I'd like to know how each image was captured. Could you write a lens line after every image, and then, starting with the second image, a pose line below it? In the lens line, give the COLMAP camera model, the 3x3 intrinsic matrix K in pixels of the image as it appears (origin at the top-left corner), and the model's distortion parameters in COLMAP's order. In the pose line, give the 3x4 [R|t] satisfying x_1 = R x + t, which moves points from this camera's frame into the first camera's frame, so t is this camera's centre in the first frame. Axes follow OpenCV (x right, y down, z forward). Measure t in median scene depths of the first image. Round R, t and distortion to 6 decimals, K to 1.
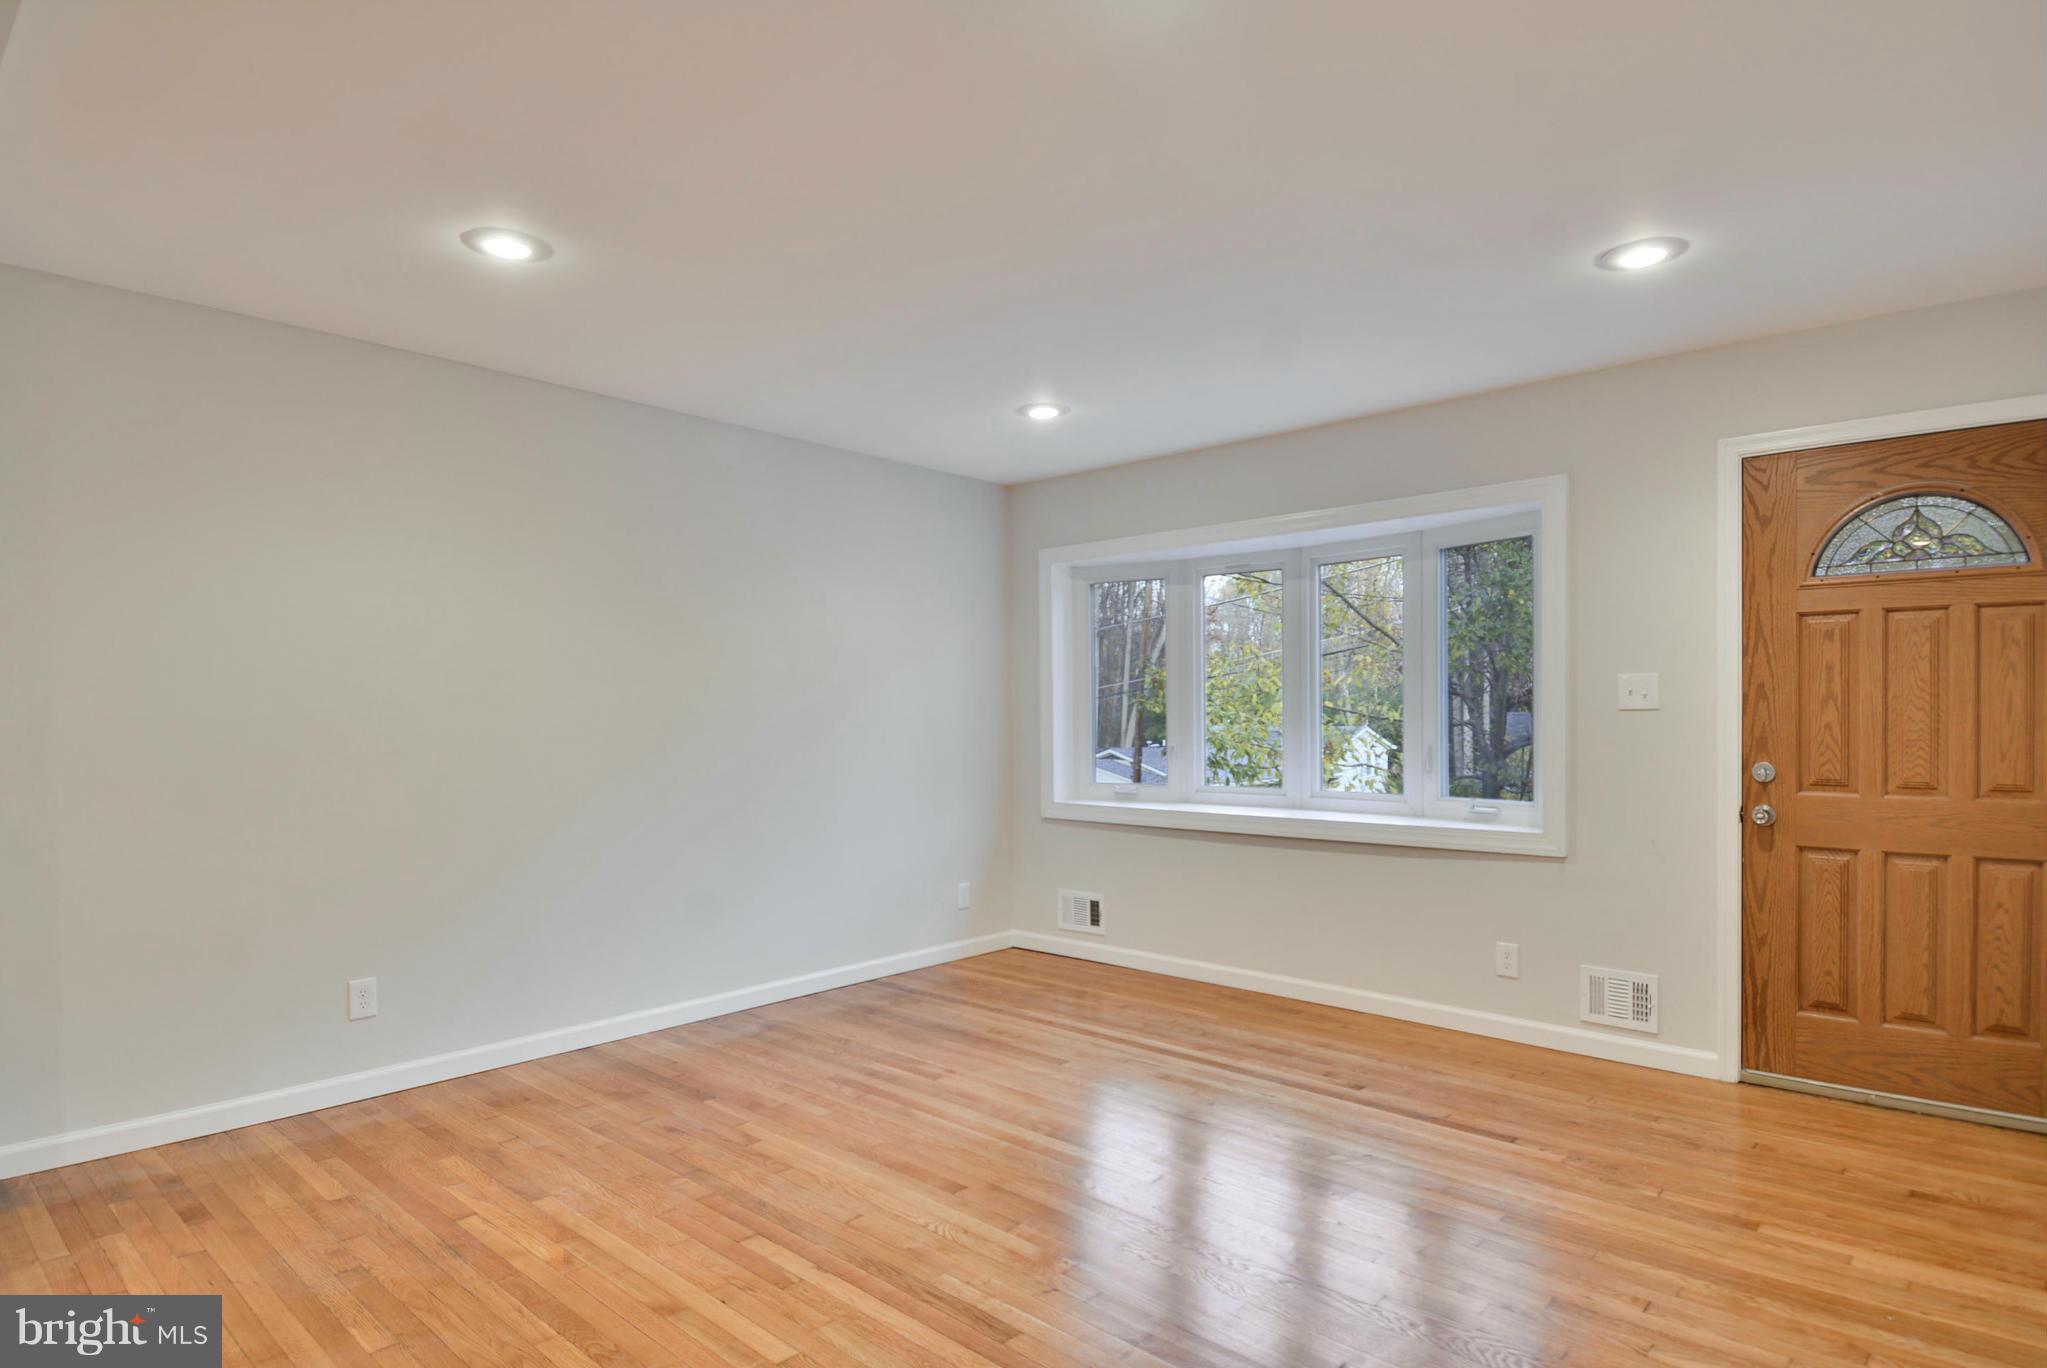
lens RADIAL K [[1118.3, 0, 1020.7], [0, 1118.3, 715.1], [0, 0, 1]] dist [0.033734, -0.017341]
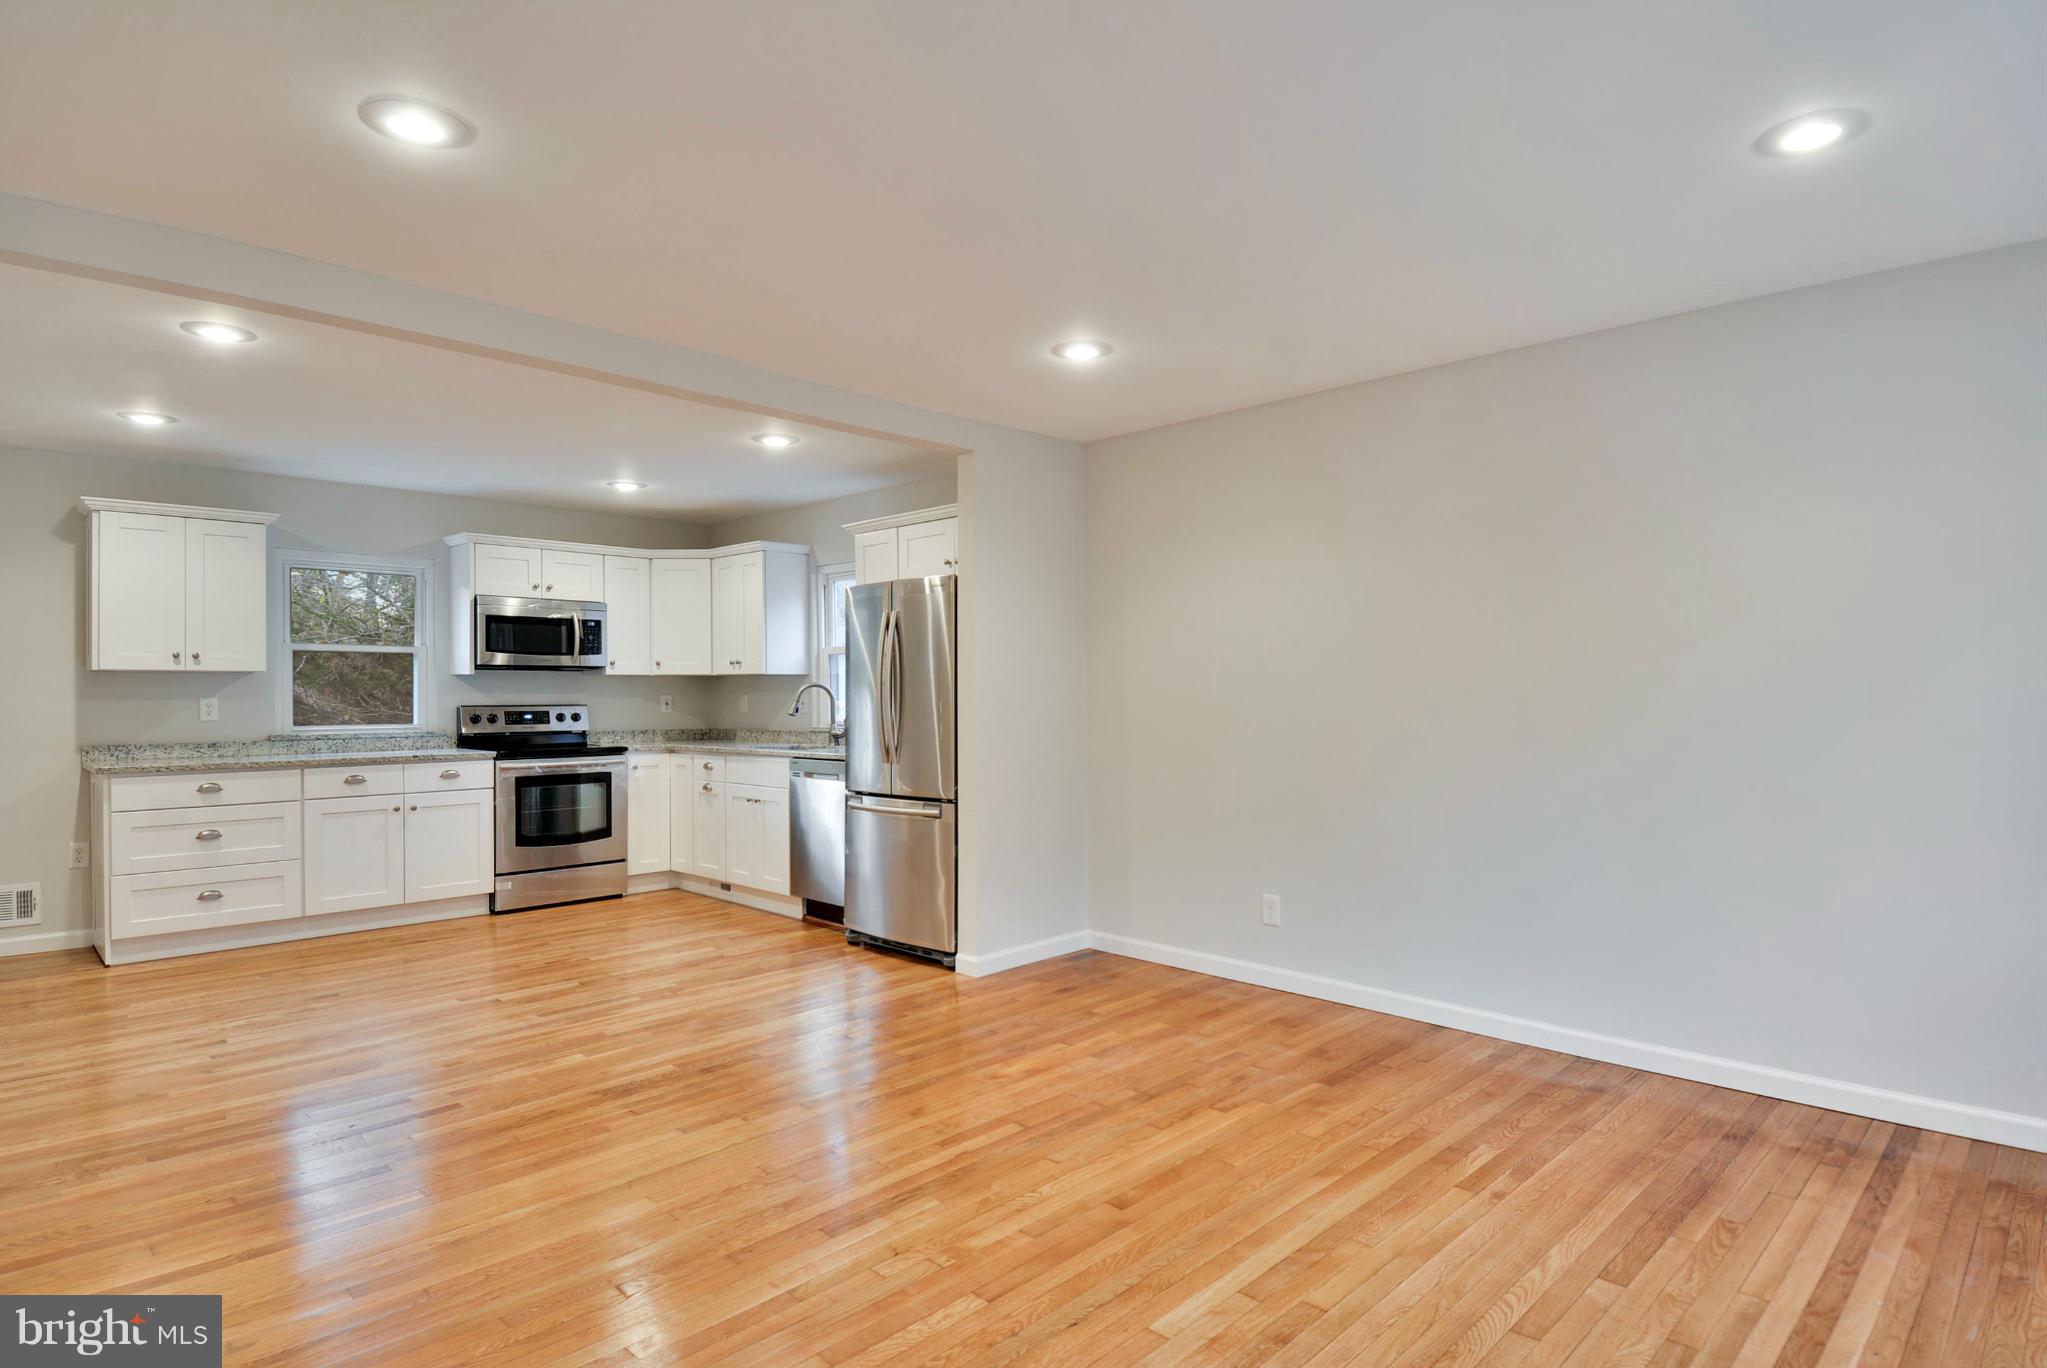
lens RADIAL K [[1118.3, 0, 1009.9], [0, 1118.3, 685.1], [0, 0, 1]] dist [0.033734, -0.017341]
pose [[-0.059226, 0.000870, -0.998244, 0.698602], [0.005319, 0.999986, 0.000556, -0.004525], [0.998230, -0.005276, -0.059230, 0.777584]]
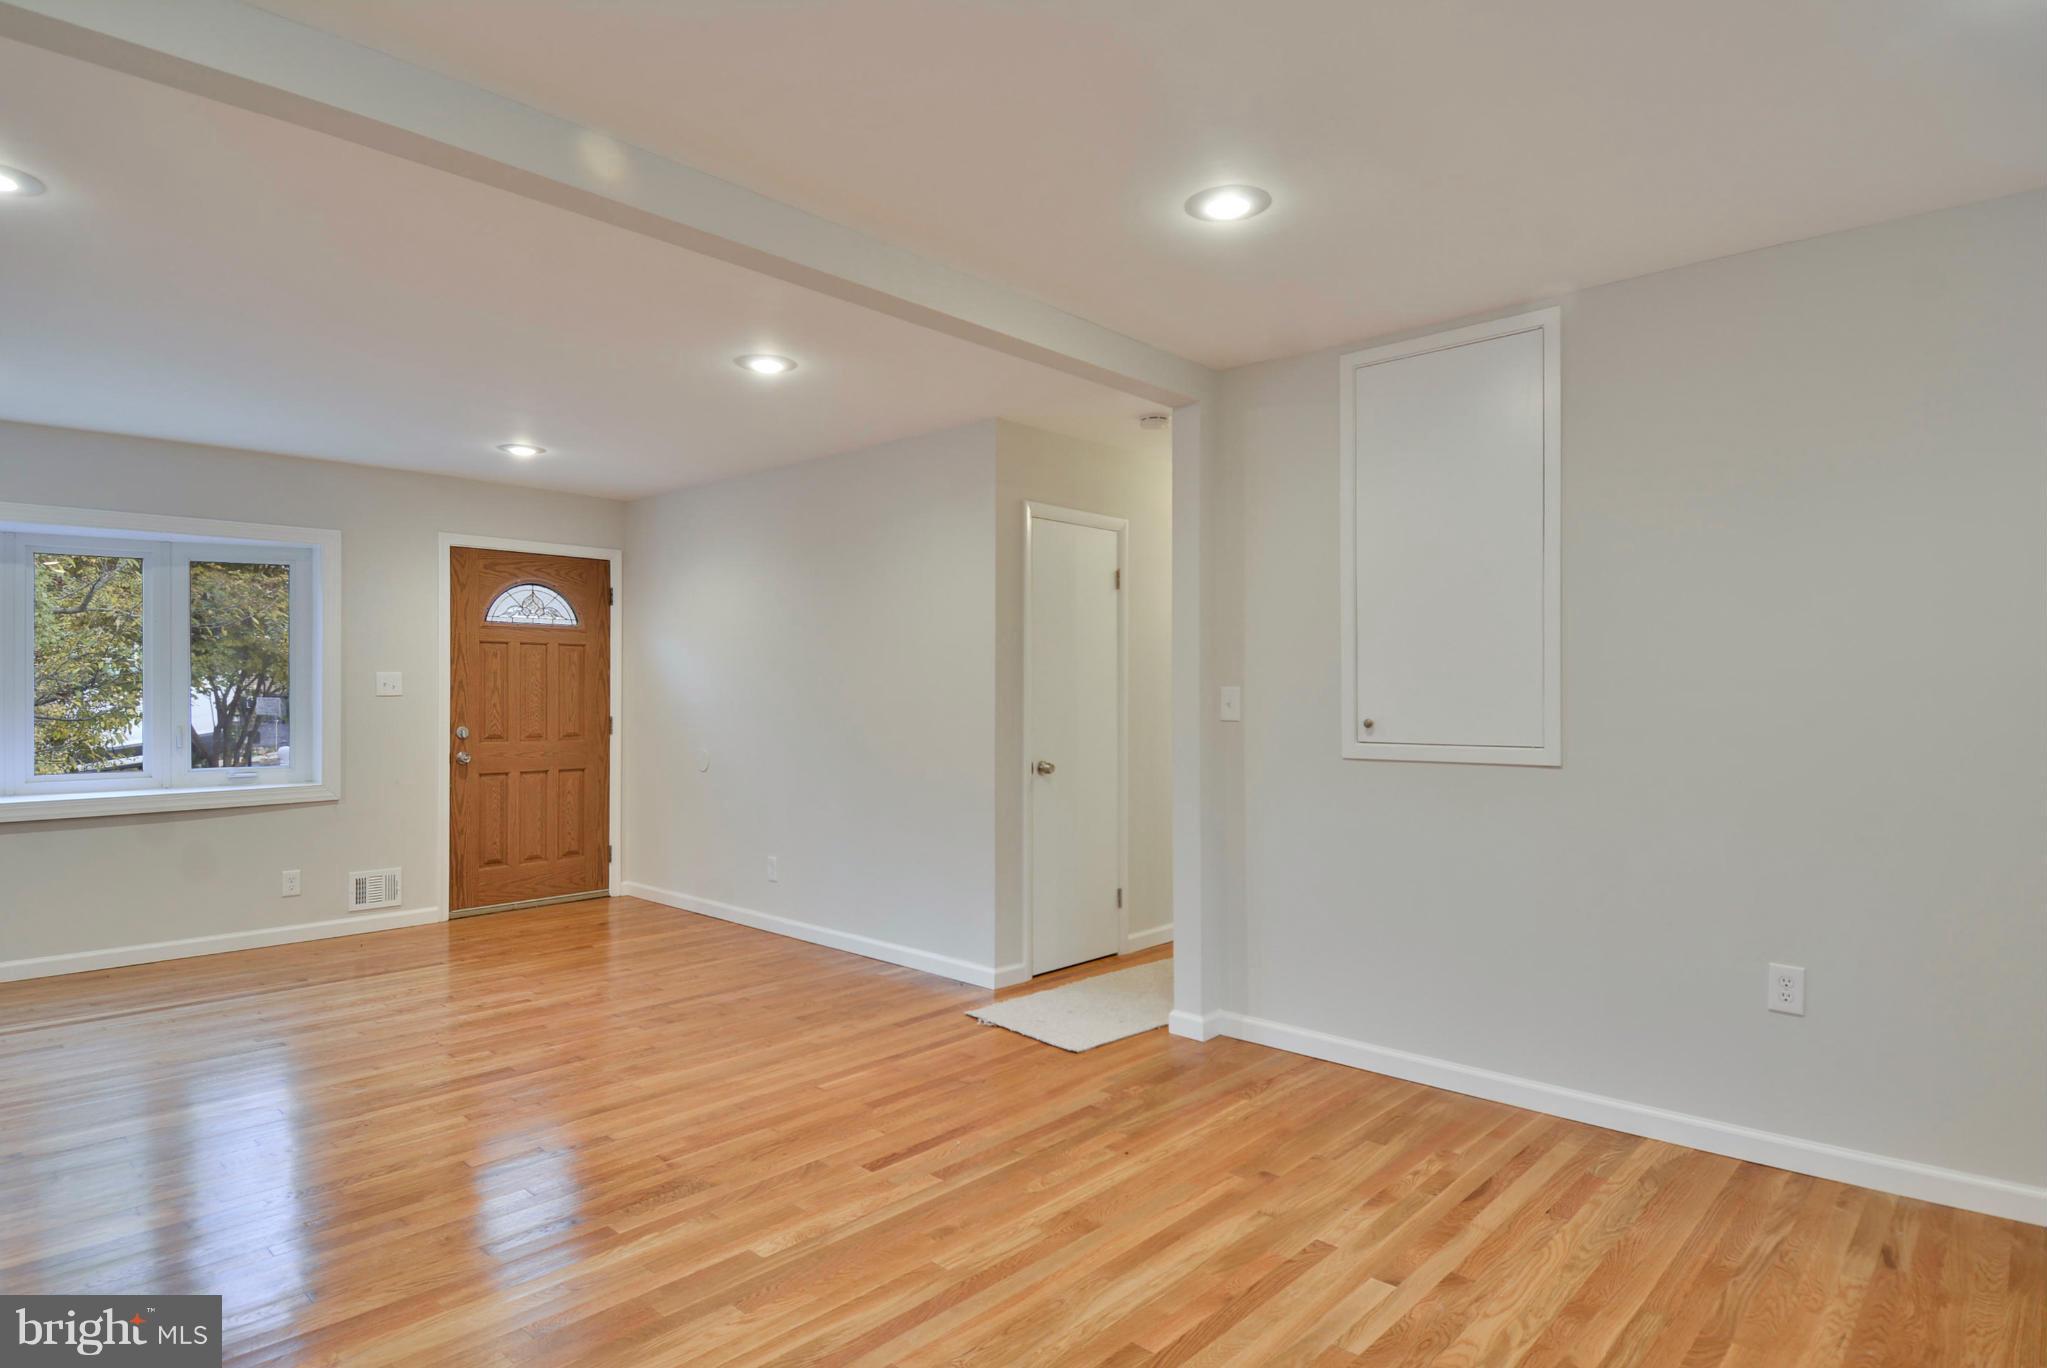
lens RADIAL K [[1118.3, 0, 1019.9], [0, 1118.3, 688.6], [0, 0, 1]] dist [0.033734, -0.017341]
pose [[0.015120, 0.013656, 0.999792, -1.032950], [0.000429, 0.999907, -0.013664, 0.007630], [-0.999886, 0.000636, 0.015113, 0.138658]]
